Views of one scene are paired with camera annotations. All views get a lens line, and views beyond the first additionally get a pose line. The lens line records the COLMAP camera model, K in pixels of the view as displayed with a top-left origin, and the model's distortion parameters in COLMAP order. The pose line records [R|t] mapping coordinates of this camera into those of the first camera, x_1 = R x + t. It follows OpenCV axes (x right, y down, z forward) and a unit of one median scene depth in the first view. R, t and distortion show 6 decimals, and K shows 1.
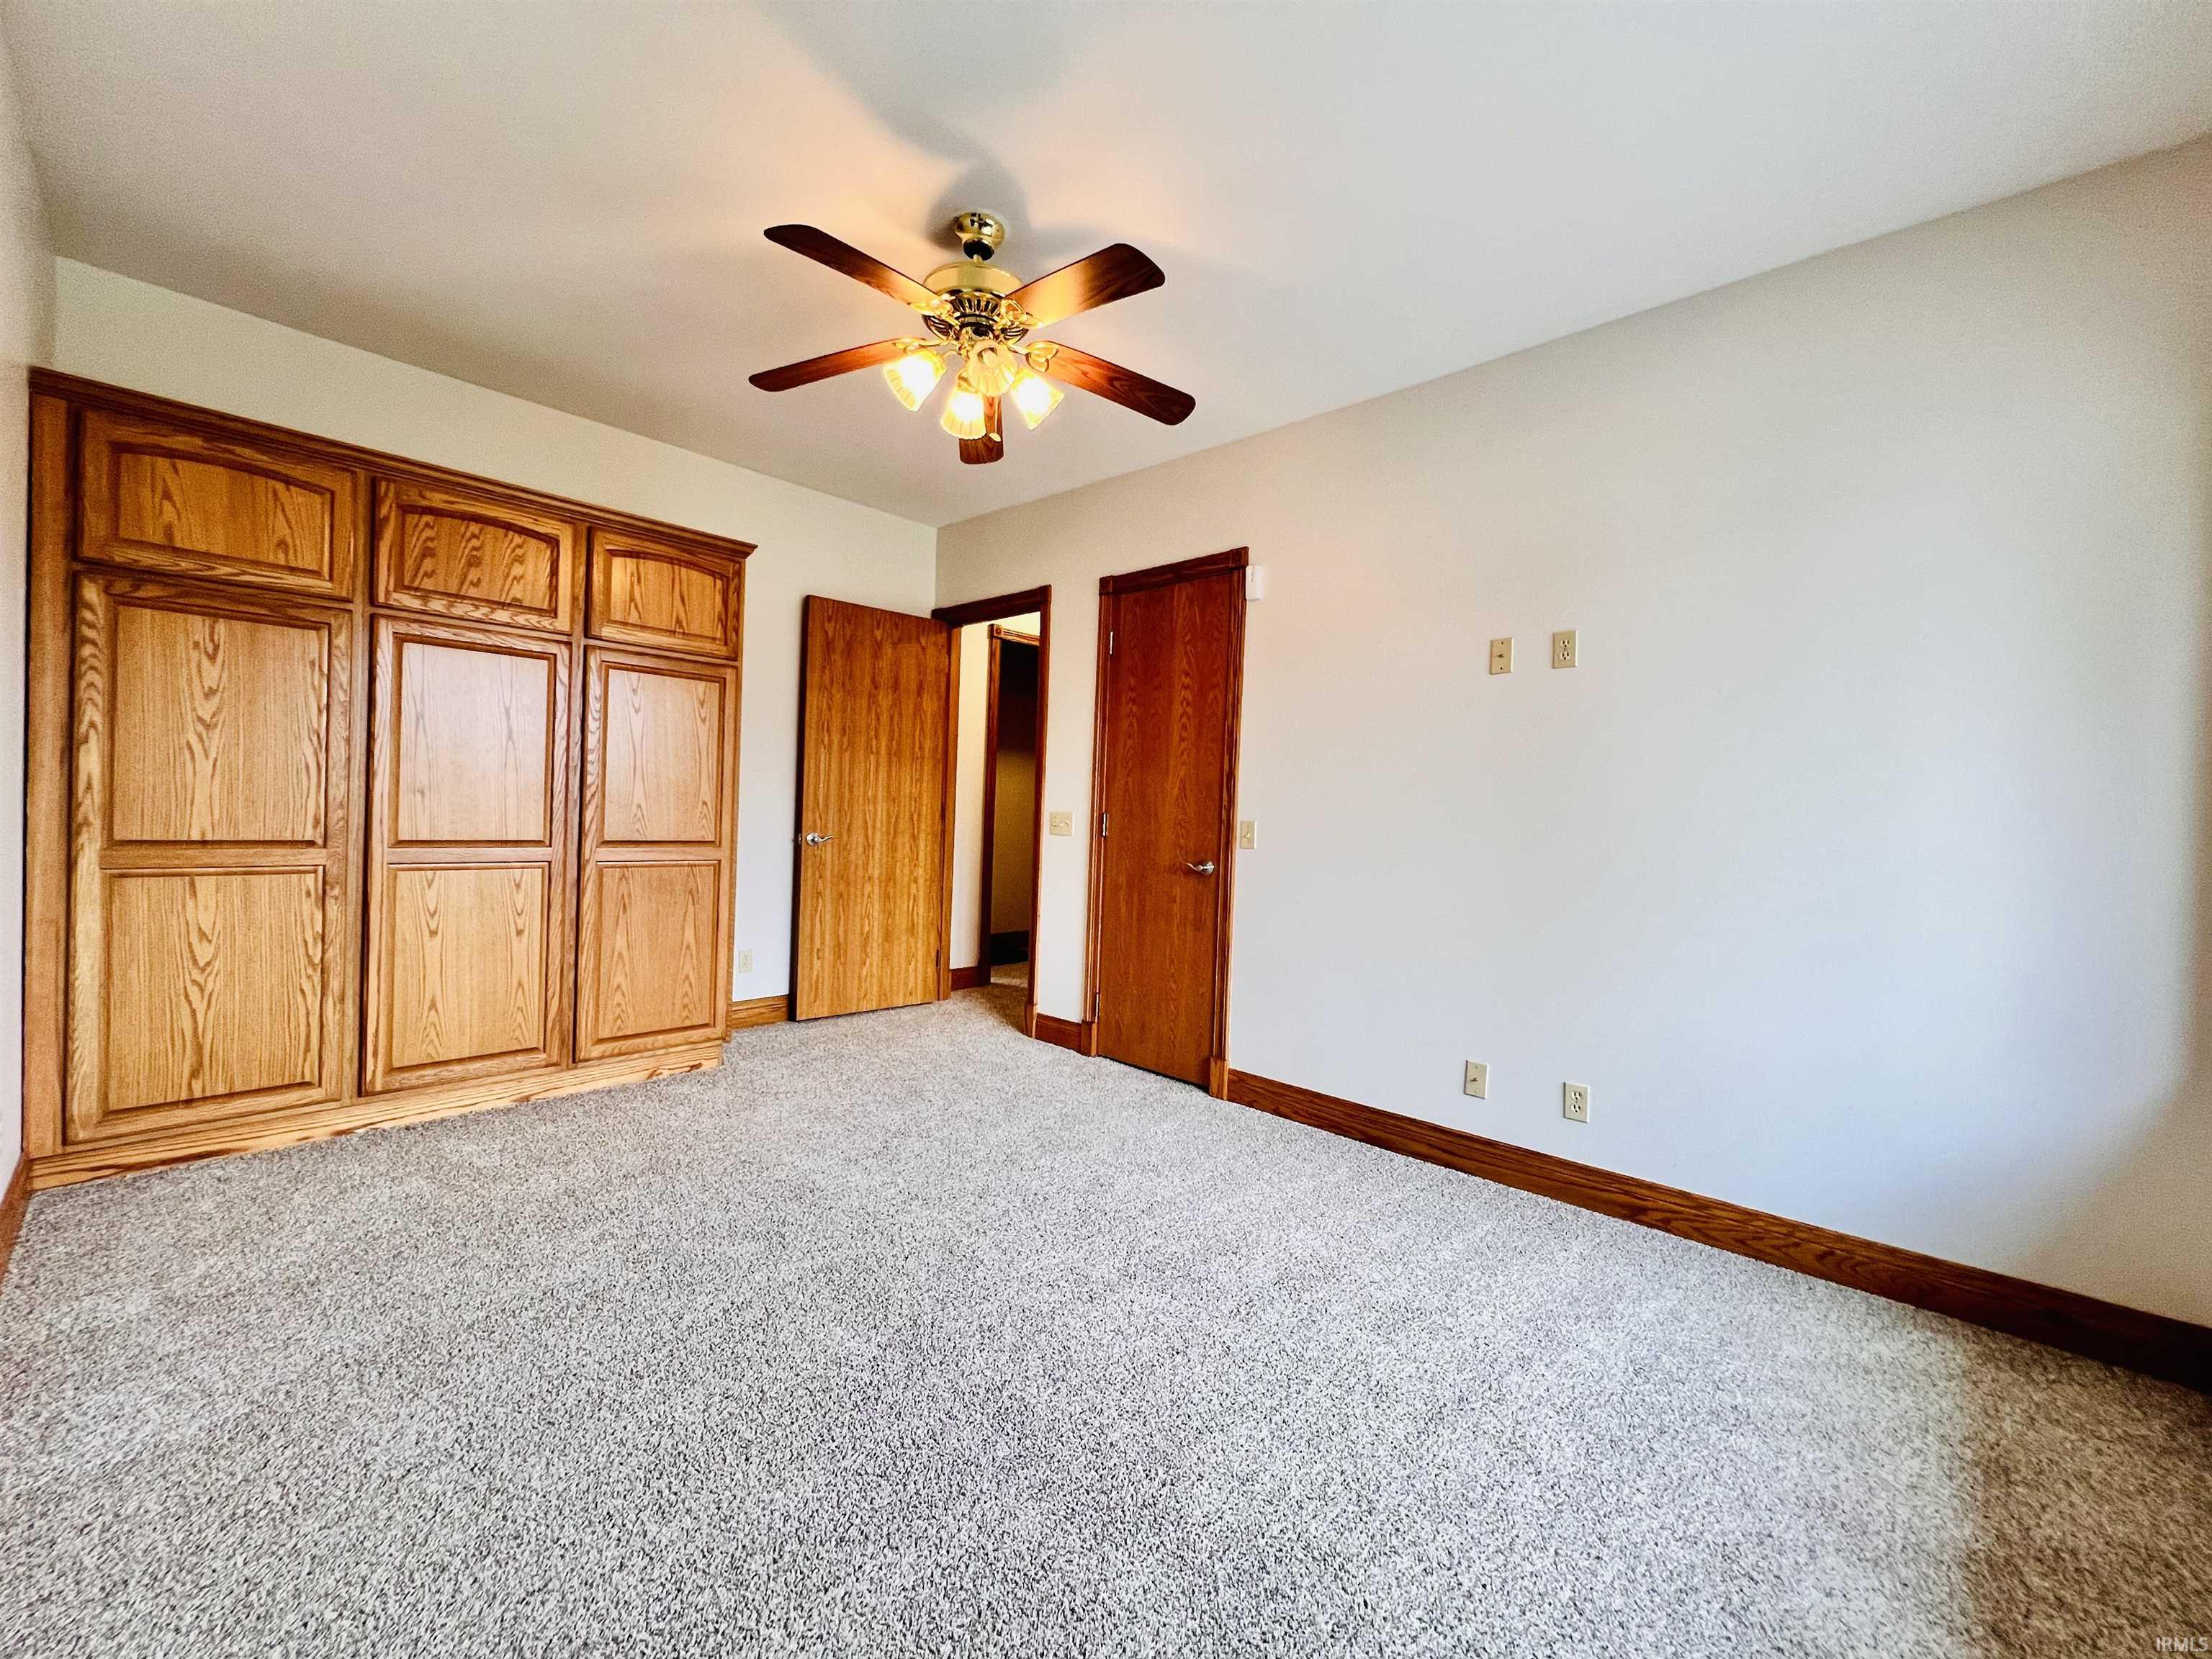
lens RADIAL K [[884.6, 0, 1104.7], [0, 884.6, 832.2], [0, 0, 1]] dist [-0.002402, 0.000534]
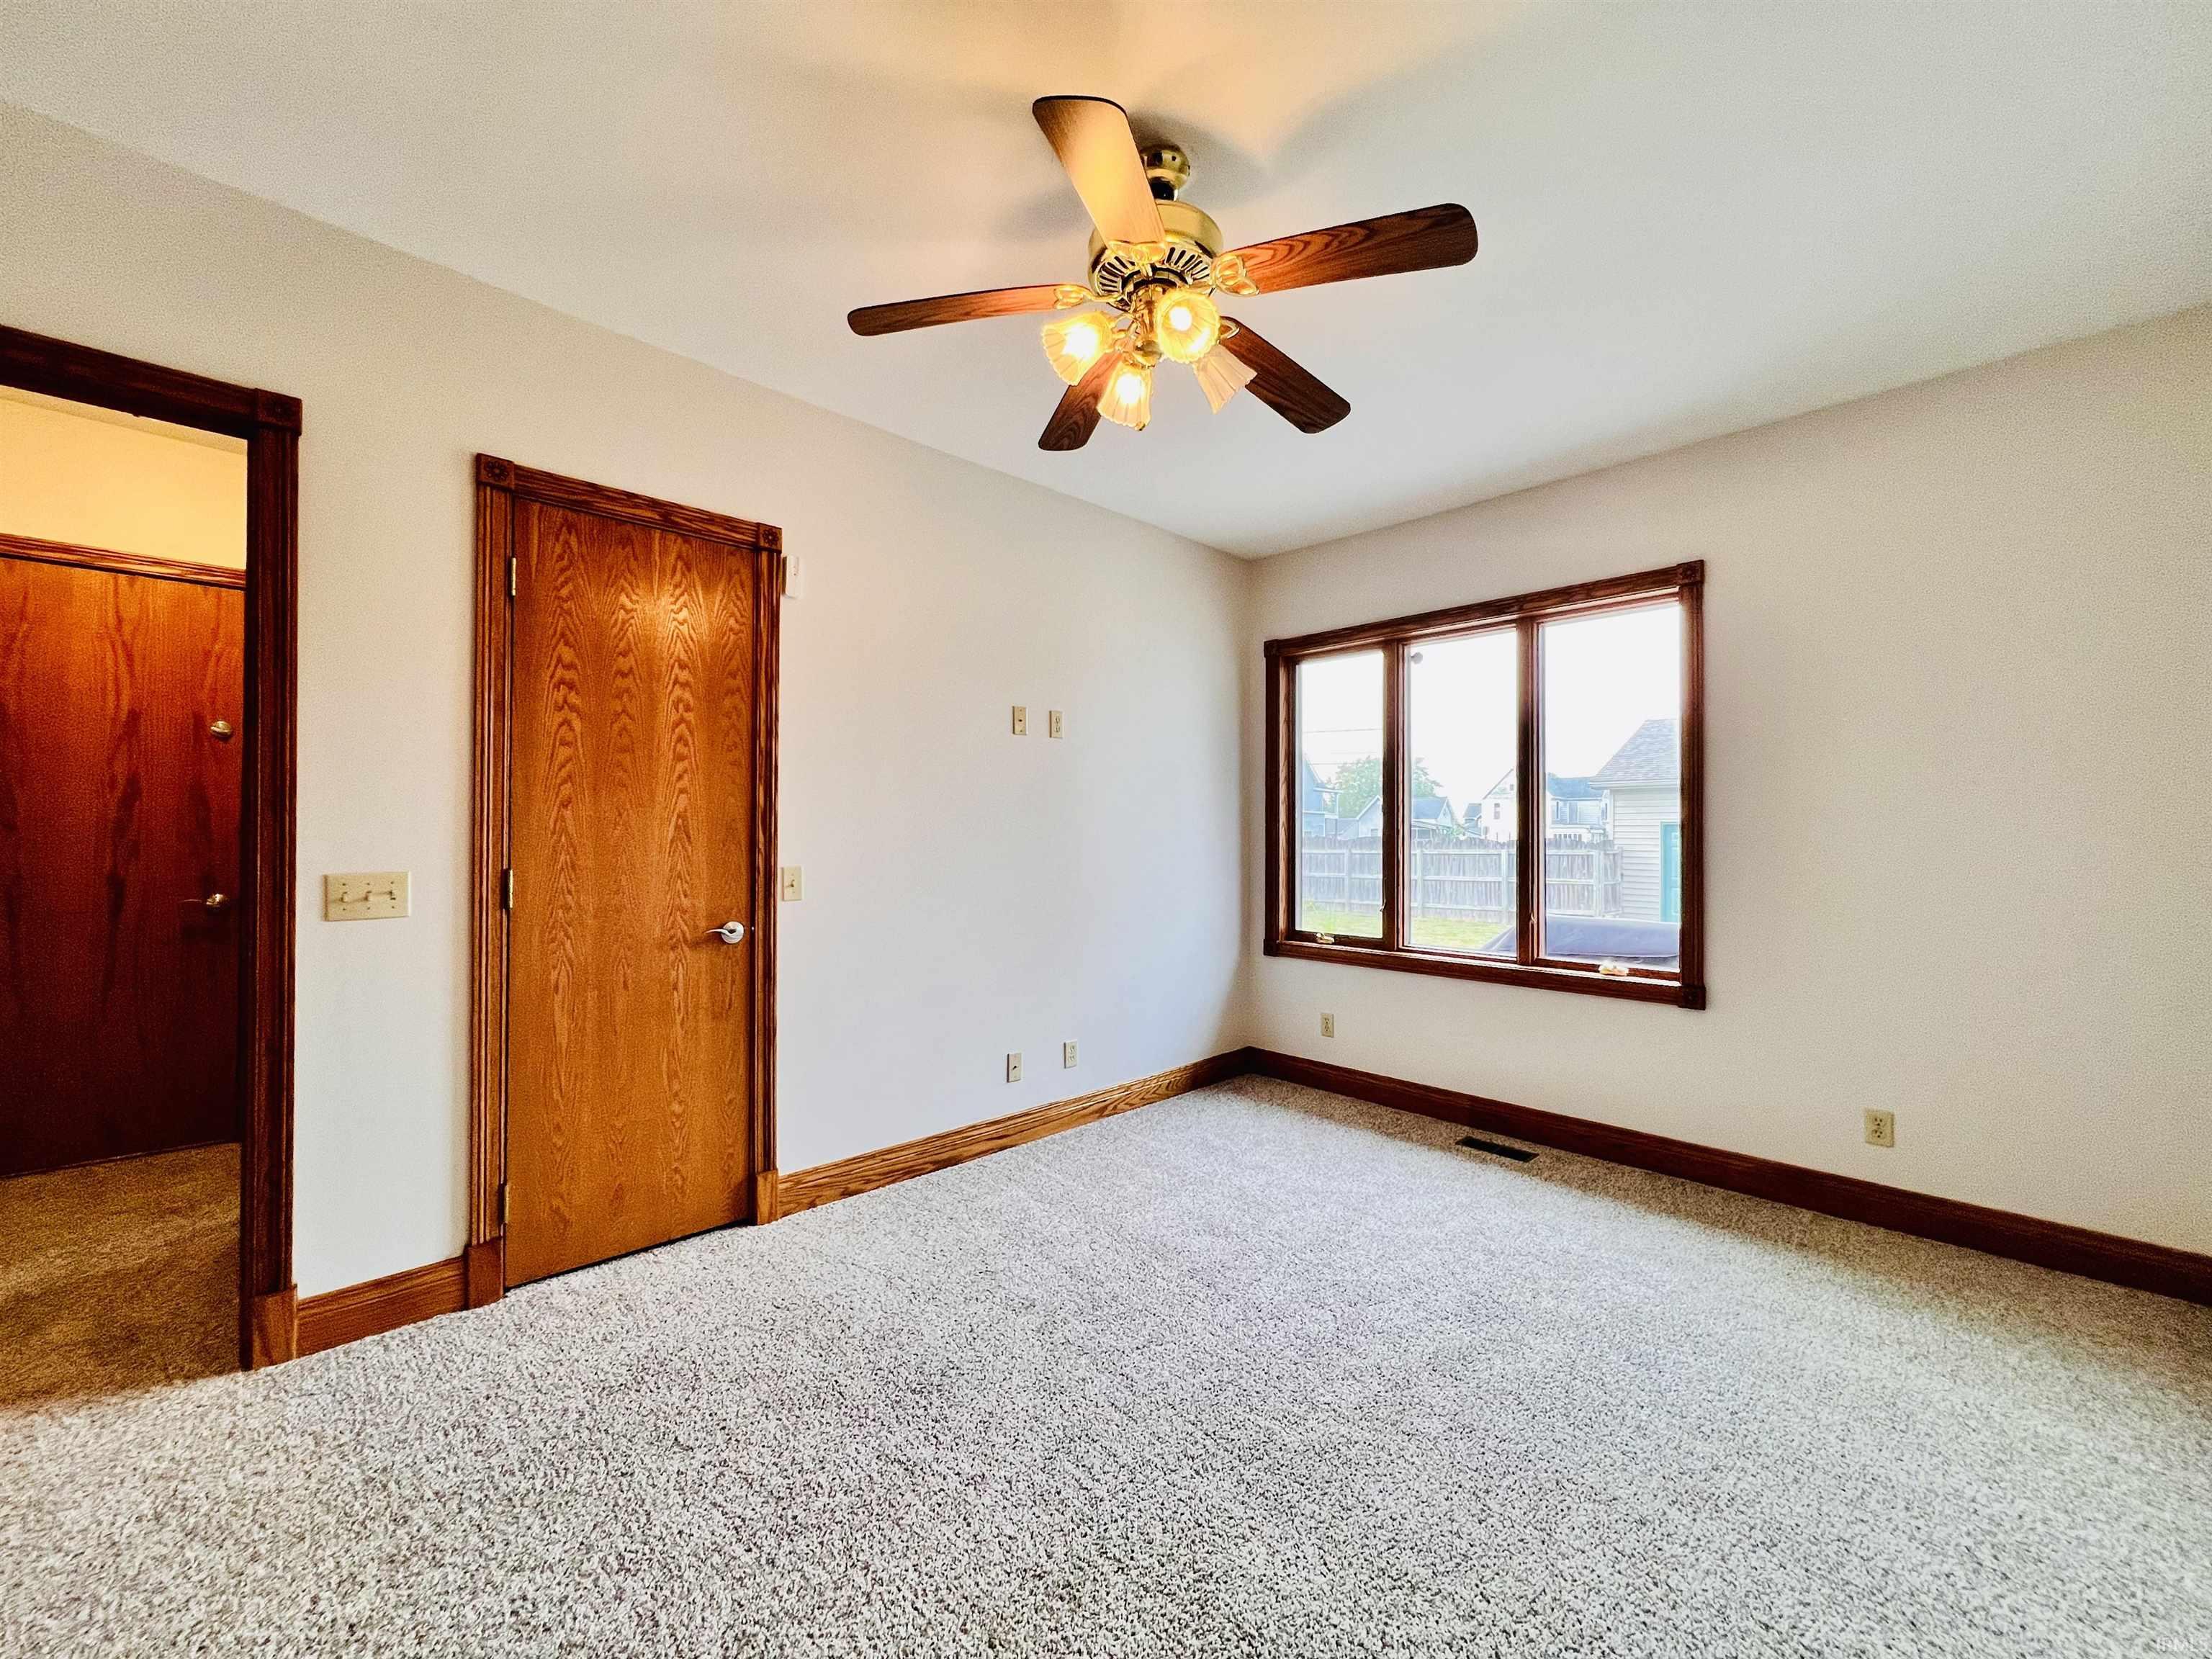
lens RADIAL K [[884.6, 0, 1100.3], [0, 884.6, 829.5], [0, 0, 1]] dist [-0.002402, 0.000534]
pose [[0.051552, -0.030124, 0.998216, -0.617894], [0.019683, 0.999381, 0.029142, -0.063213], [-0.998476, 0.018145, 0.052113, 0.646299]]
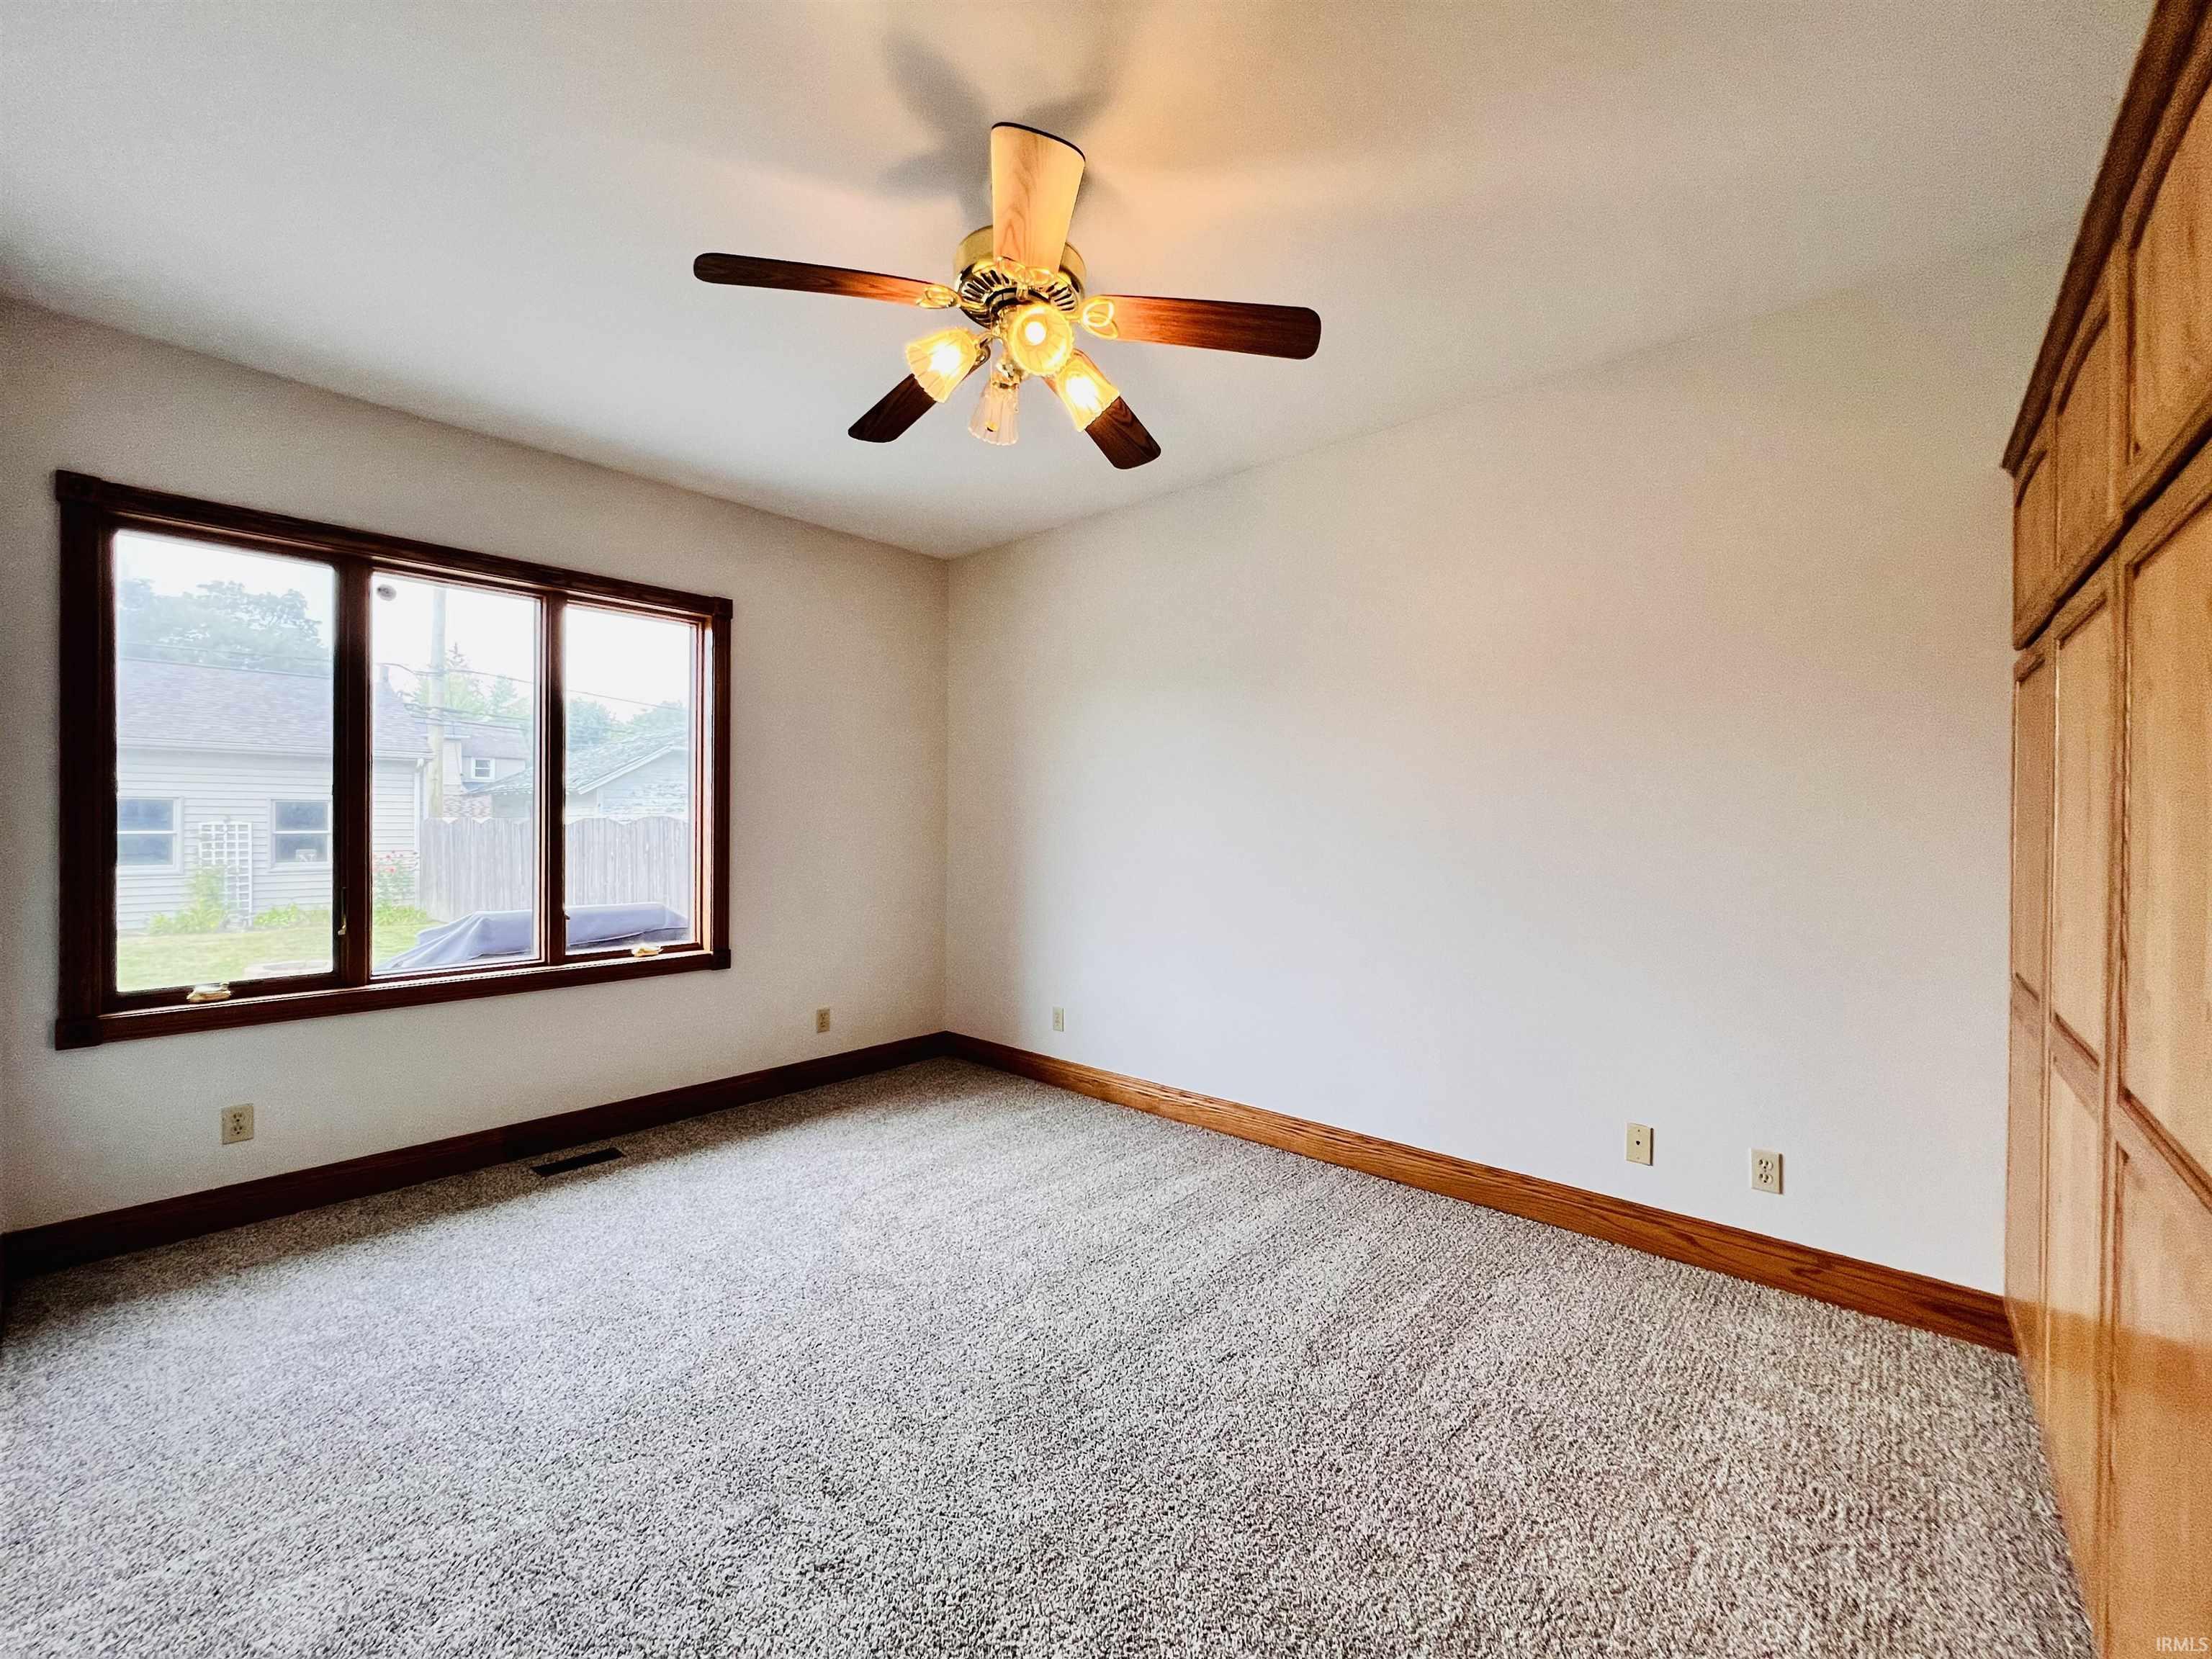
lens RADIAL K [[884.6, 0, 1102.8], [0, 884.6, 819.8], [0, 0, 1]] dist [-0.002402, 0.000534]
pose [[-0.998916, -0.038068, -0.026783, -0.145984], [-0.038617, 0.999048, 0.020276, -0.066299], [0.025986, 0.021288, -0.999436, 1.173245]]
